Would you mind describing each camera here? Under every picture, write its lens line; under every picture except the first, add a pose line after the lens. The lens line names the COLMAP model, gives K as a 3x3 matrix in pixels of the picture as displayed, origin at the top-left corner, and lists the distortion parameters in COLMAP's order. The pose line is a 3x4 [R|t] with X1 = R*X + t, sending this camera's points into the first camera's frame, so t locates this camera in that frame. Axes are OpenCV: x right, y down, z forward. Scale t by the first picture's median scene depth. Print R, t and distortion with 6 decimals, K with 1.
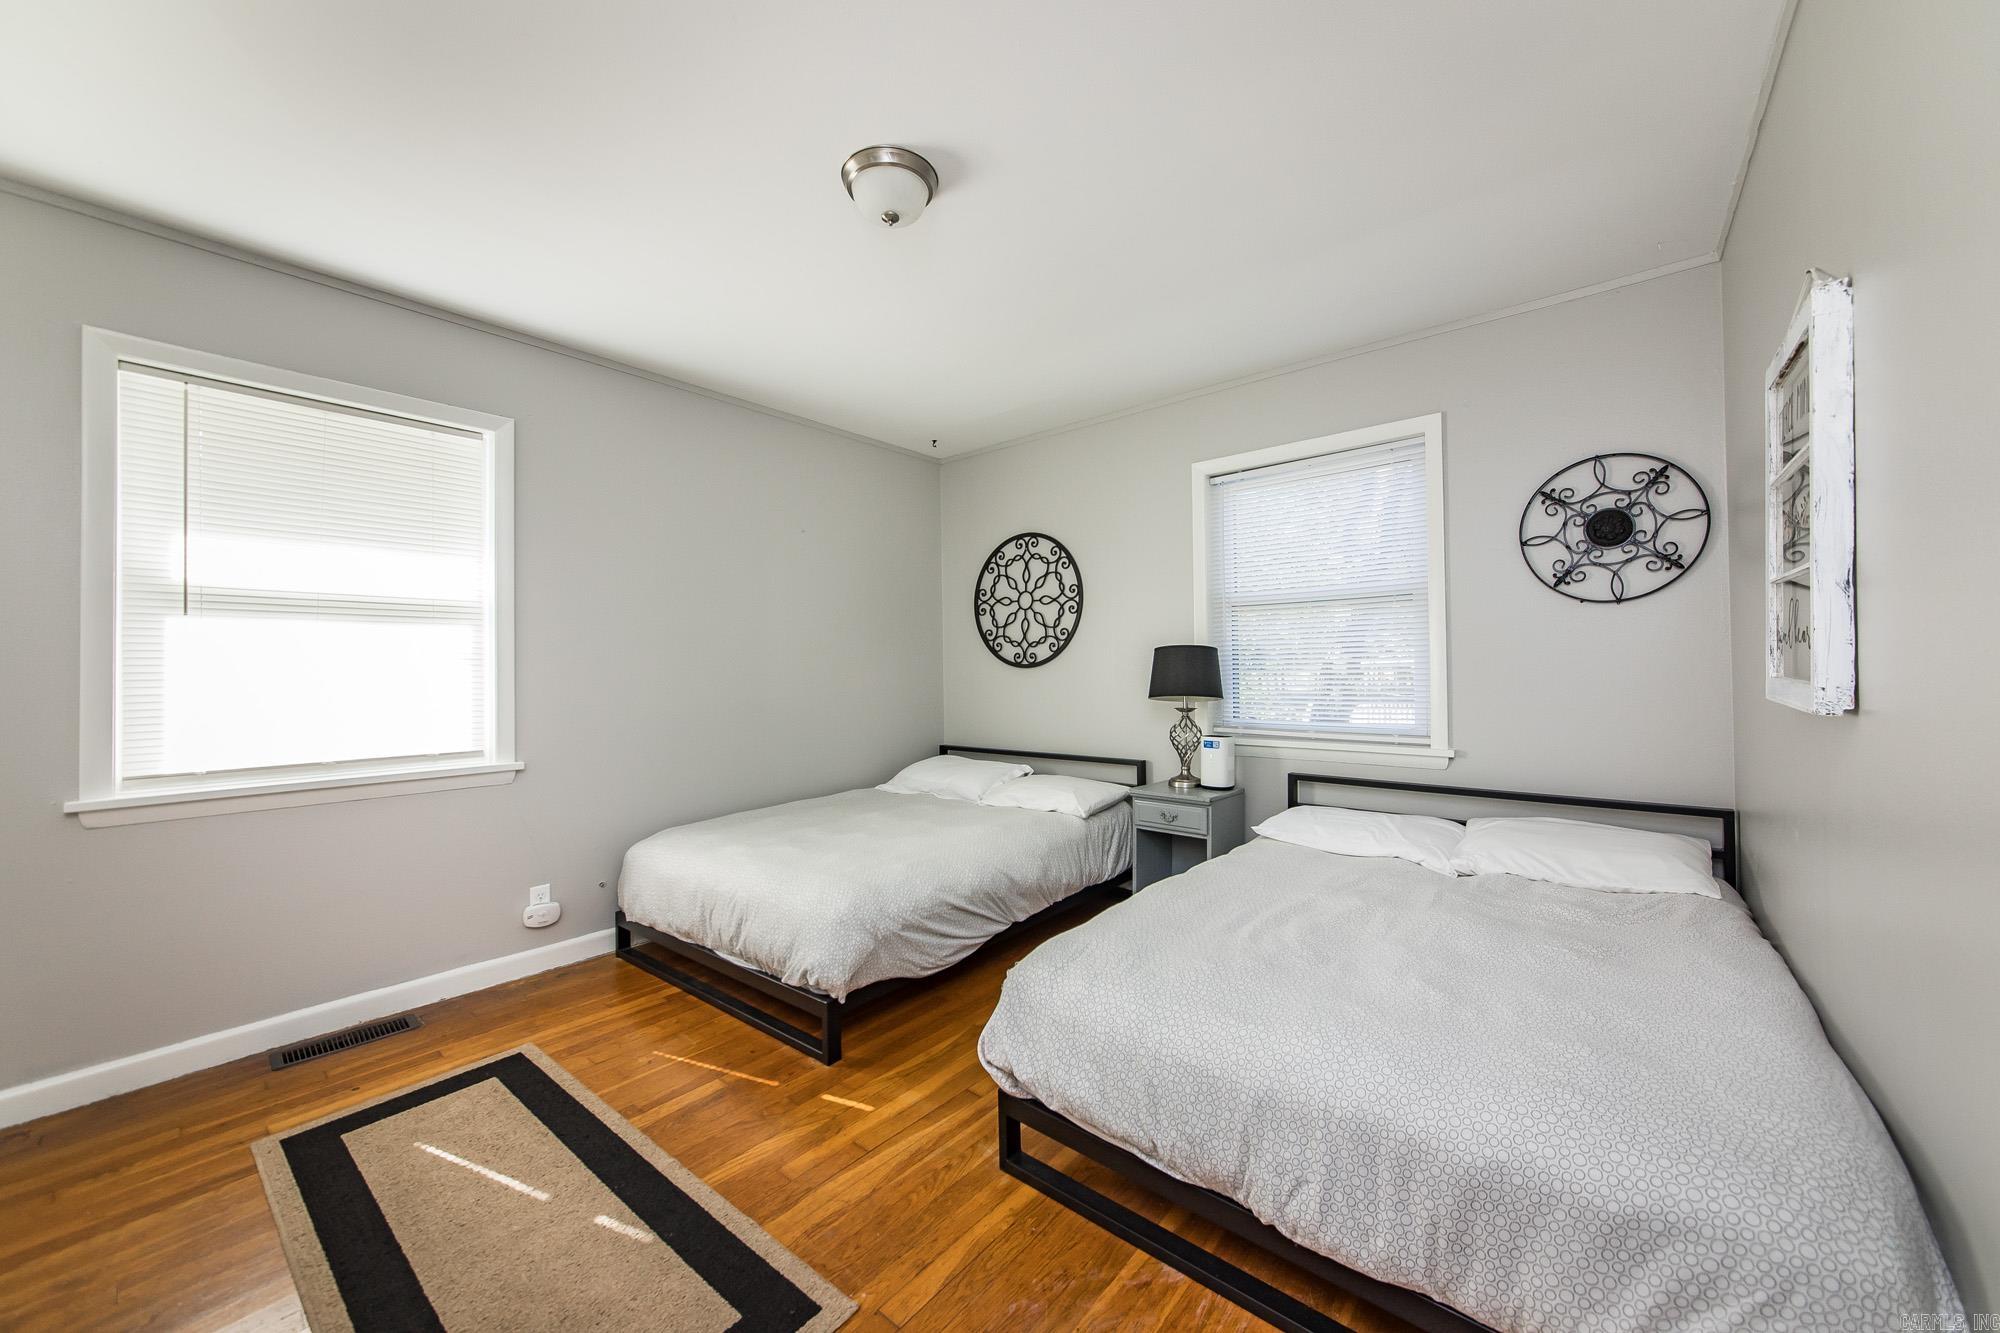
lens RADIAL K [[738.2, 0, 1014.8], [0, 738.2, 665.7], [0, 0, 1]] dist [0.001129, -0.000005]
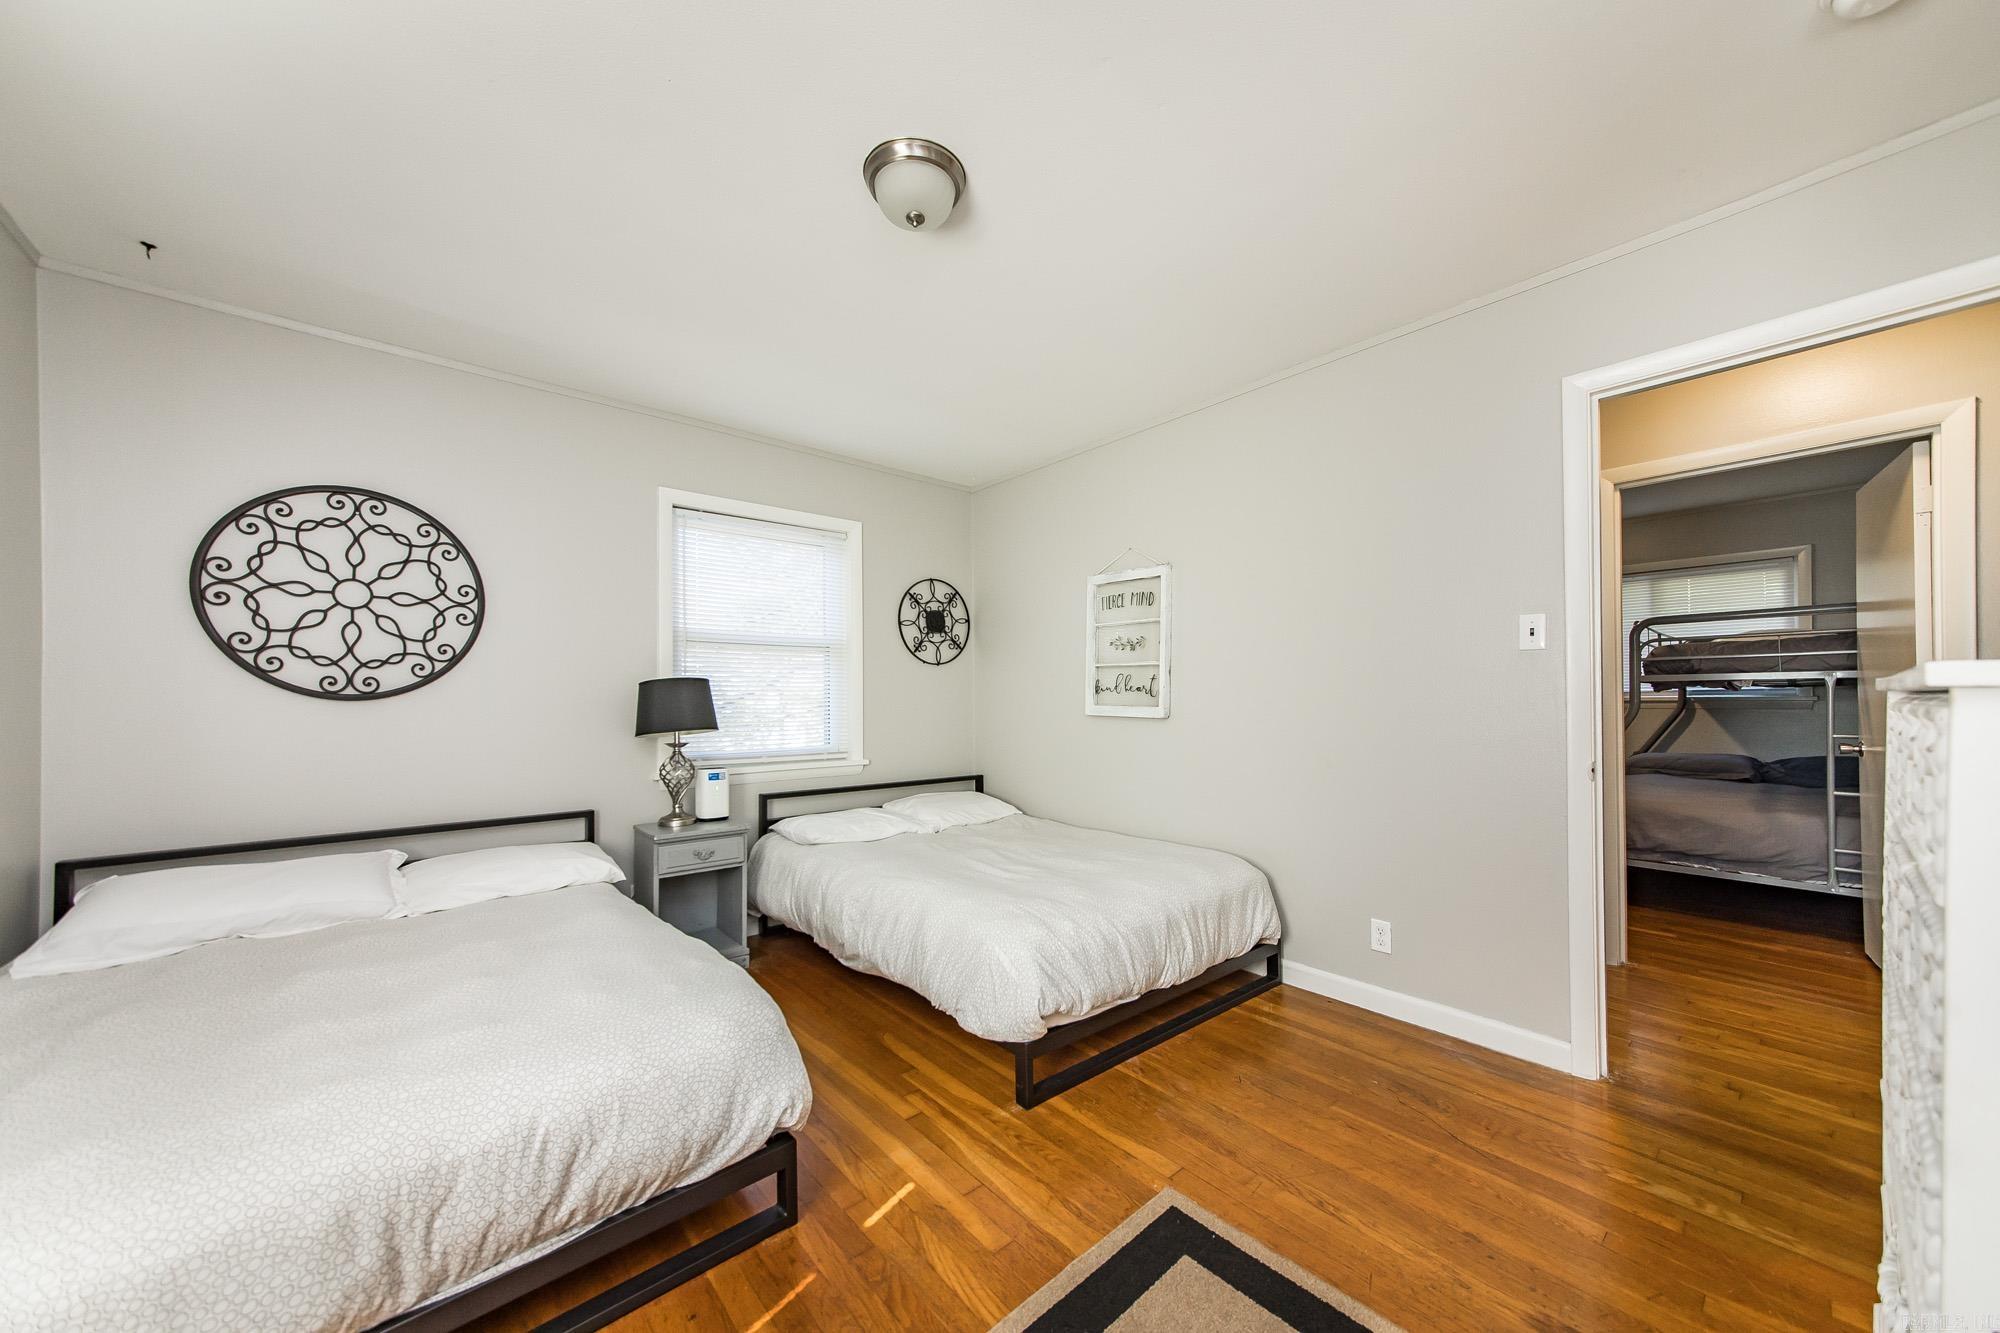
lens RADIAL K [[696.0, 0, 1002.6], [0, 696.0, 699.0], [0, 0, 1]] dist [0.010776, -0.000007]
pose [[0.173993, 0.010640, 0.984689, -0.539808], [-0.000358, 0.999942, -0.010741, 0.008994], [-0.984747, 0.001516, 0.173987, 0.390040]]
